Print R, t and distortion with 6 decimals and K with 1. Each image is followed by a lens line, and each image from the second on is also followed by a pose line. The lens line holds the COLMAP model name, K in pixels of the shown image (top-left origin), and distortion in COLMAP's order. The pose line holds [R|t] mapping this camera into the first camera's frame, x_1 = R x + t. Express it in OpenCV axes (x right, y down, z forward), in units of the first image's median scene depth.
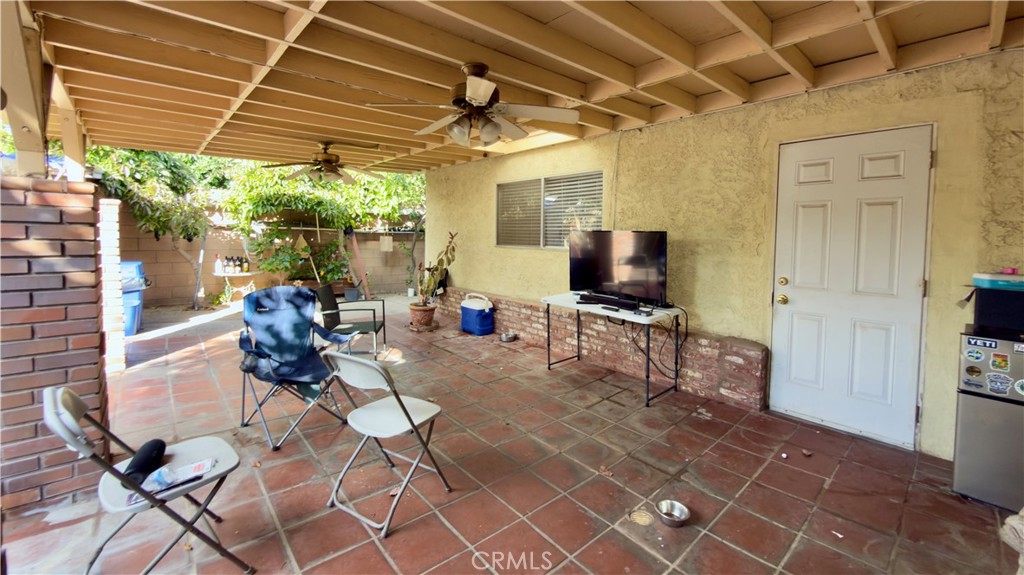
lens RADIAL K [[404.7, 0, 510.9], [0, 404.7, 292.7], [0, 0, 1]] dist [-0.002041, -0.000195]
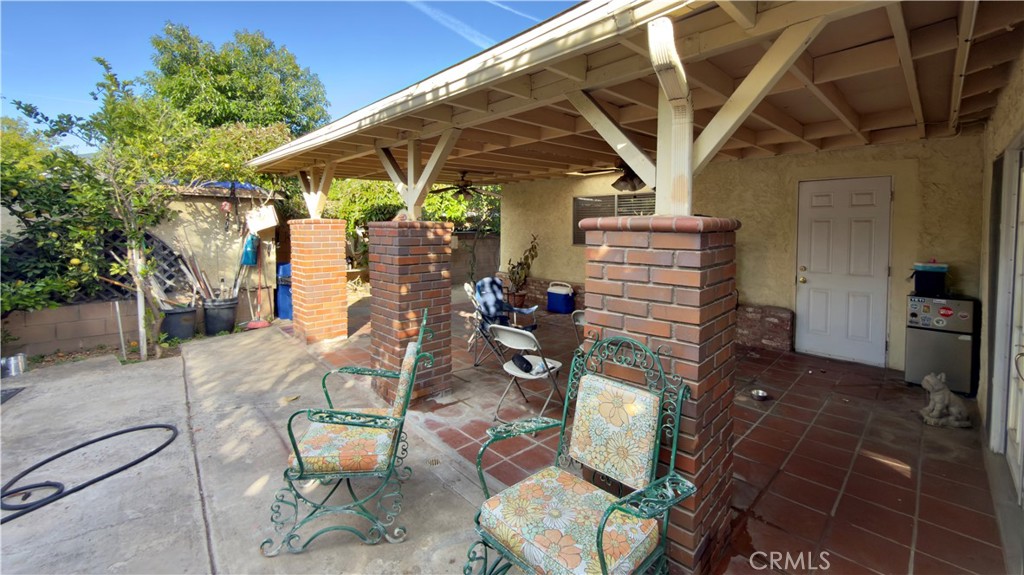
lens RADIAL K [[404.7, 0, 513.0], [0, 404.7, 282.8], [0, 0, 1]] dist [-0.002041, -0.000195]
pose [[0.999272, -0.019127, 0.033004, -0.488982], [0.019198, 0.999814, -0.001836, 0.007755], [-0.032963, 0.002468, 0.999454, -0.515584]]
